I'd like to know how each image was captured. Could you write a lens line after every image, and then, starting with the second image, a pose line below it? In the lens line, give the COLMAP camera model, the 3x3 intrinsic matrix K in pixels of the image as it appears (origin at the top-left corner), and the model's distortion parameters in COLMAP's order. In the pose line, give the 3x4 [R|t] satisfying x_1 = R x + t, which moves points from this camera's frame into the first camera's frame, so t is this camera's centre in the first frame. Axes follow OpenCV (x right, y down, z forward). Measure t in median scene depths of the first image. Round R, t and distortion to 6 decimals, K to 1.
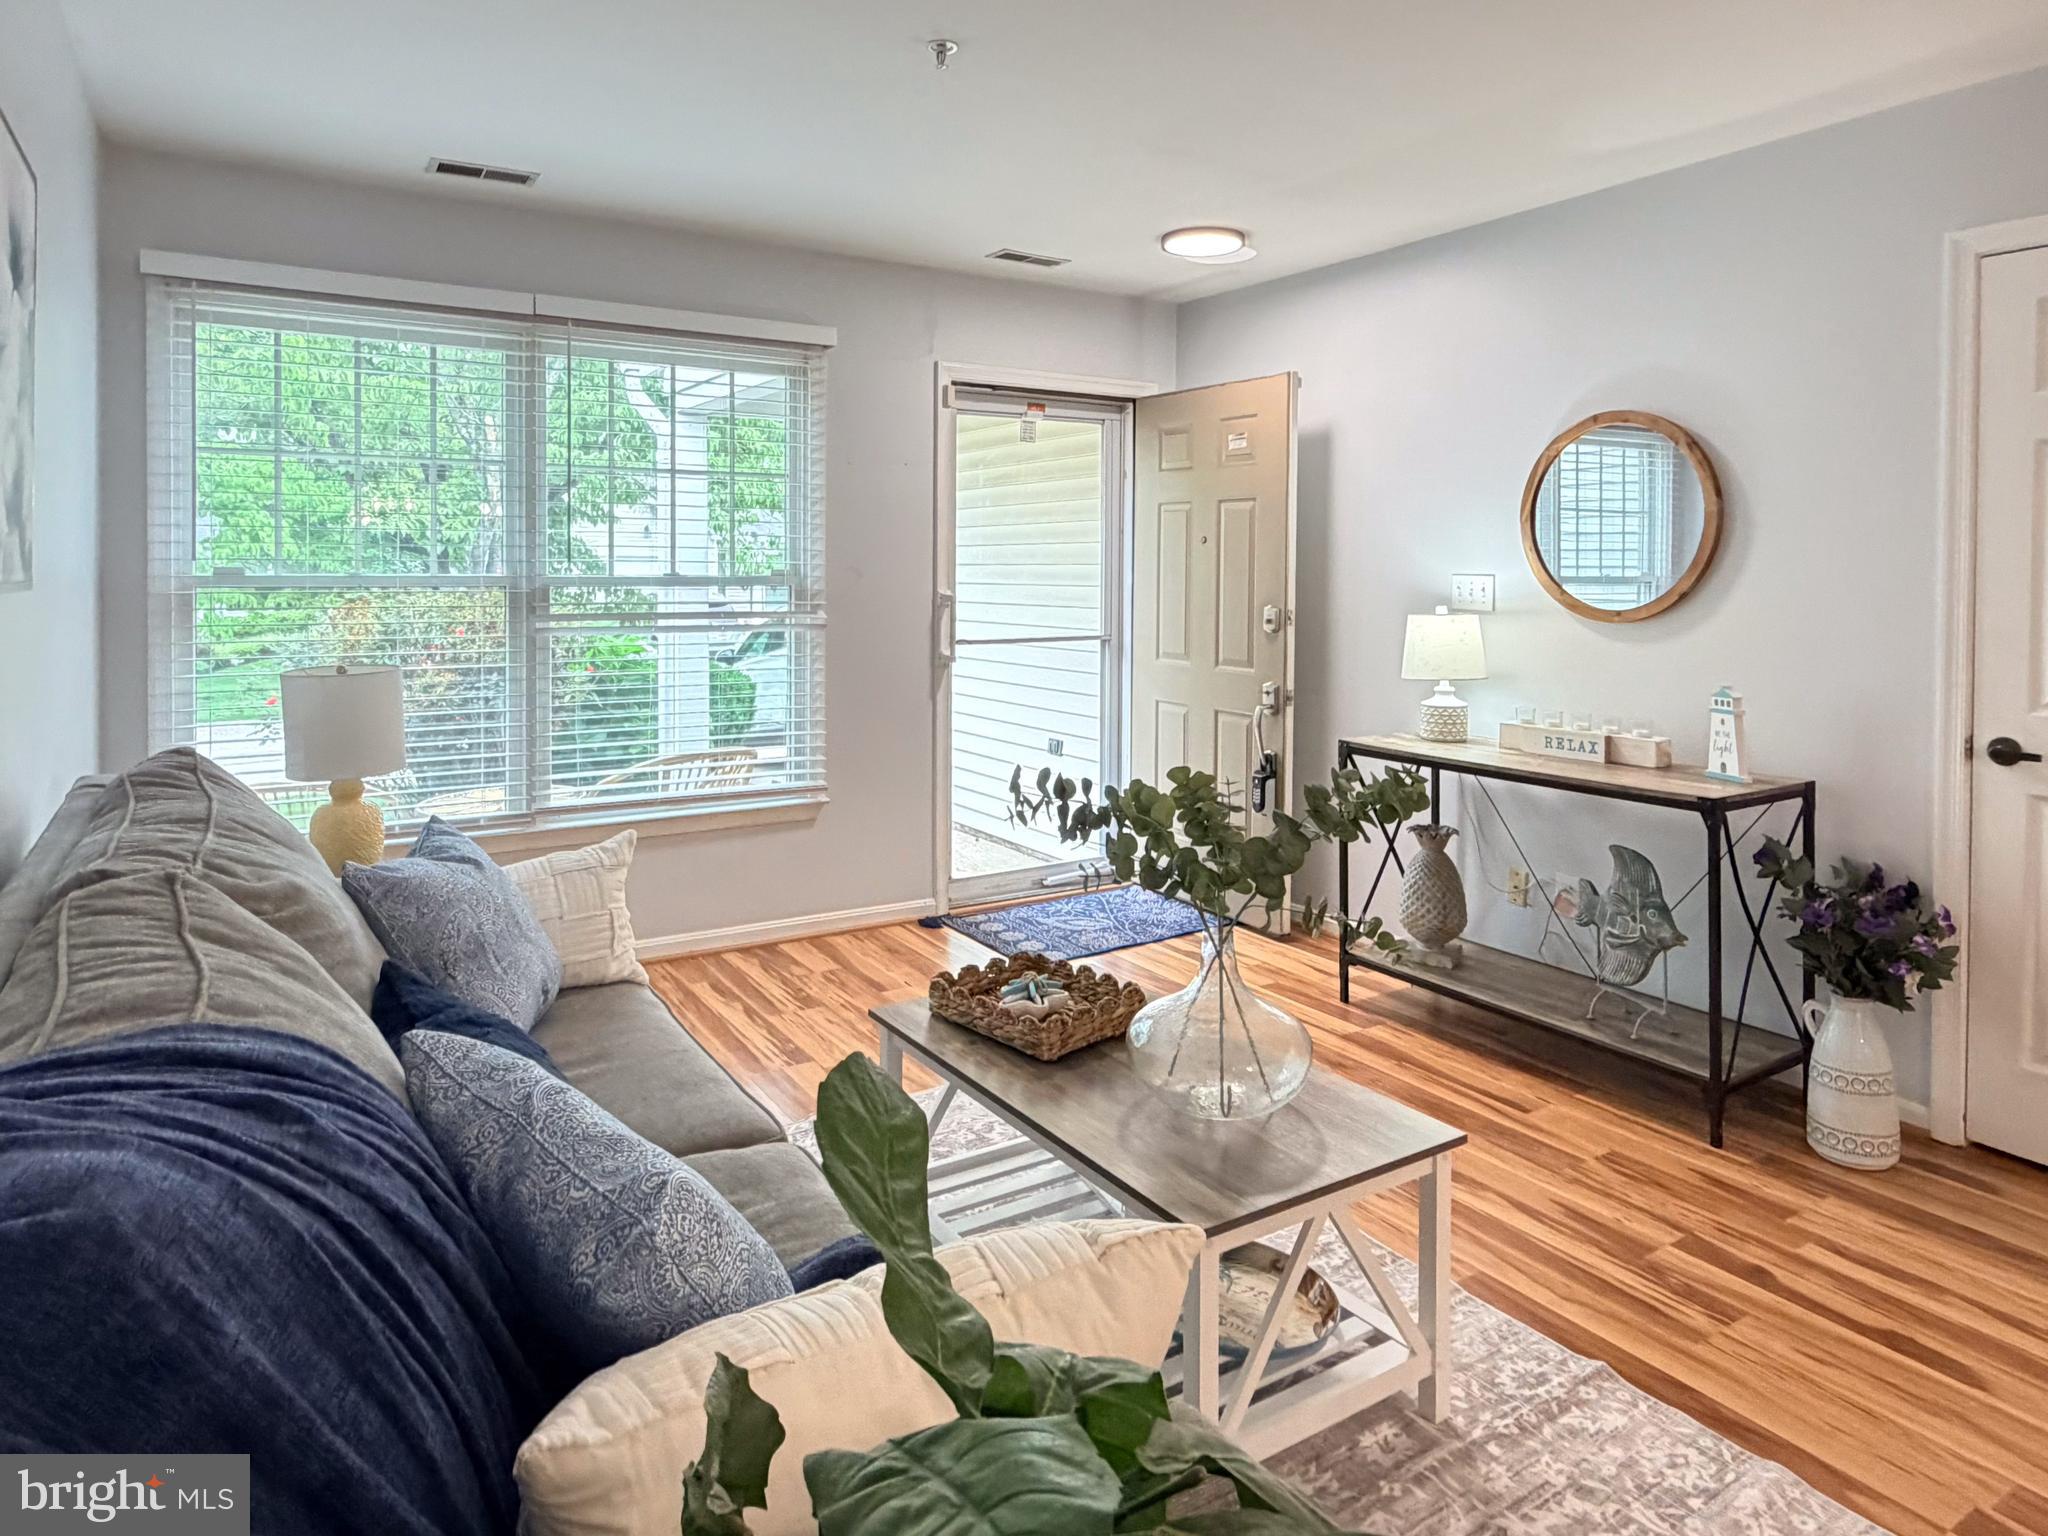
lens RADIAL K [[1303.7, 0, 1049.5], [0, 1303.7, 643.6], [0, 0, 1]] dist [-0.001262, 0.002217]
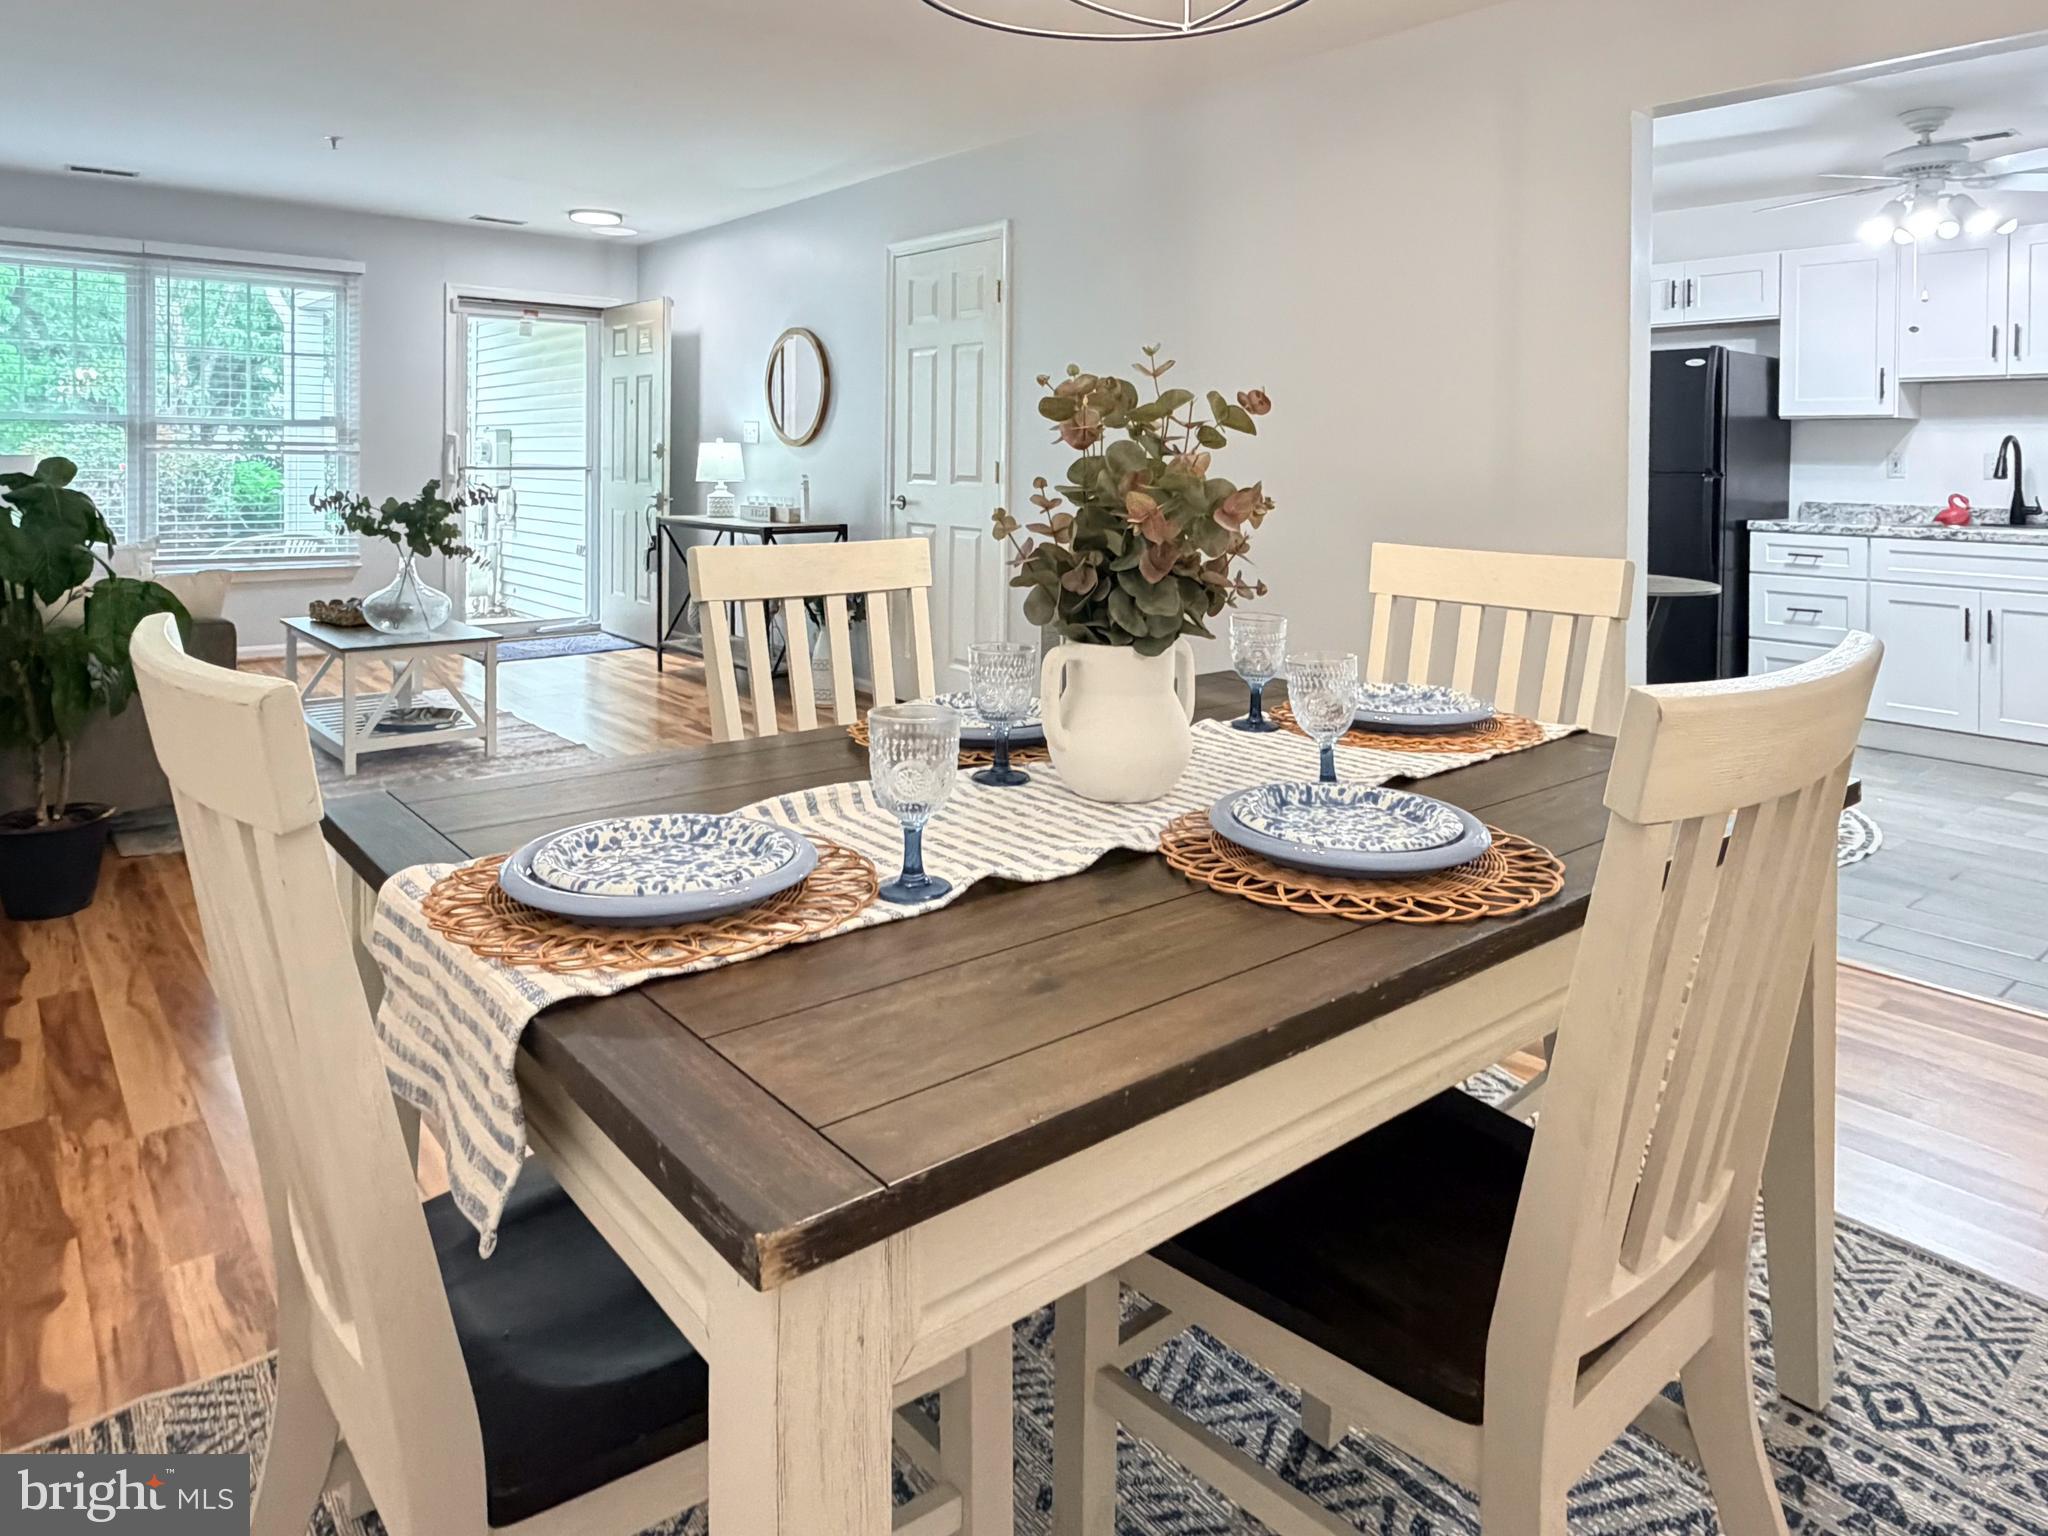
lens RADIAL K [[1303.7, 0, 1056.9], [0, 1303.7, 534.0], [0, 0, 1]] dist [-0.001262, 0.002217]
pose [[0.988901, -0.001635, 0.148567, 0.425760], [0.001247, 0.999996, 0.002705, 0.082046], [-0.148570, -0.002490, 0.988899, -0.676846]]
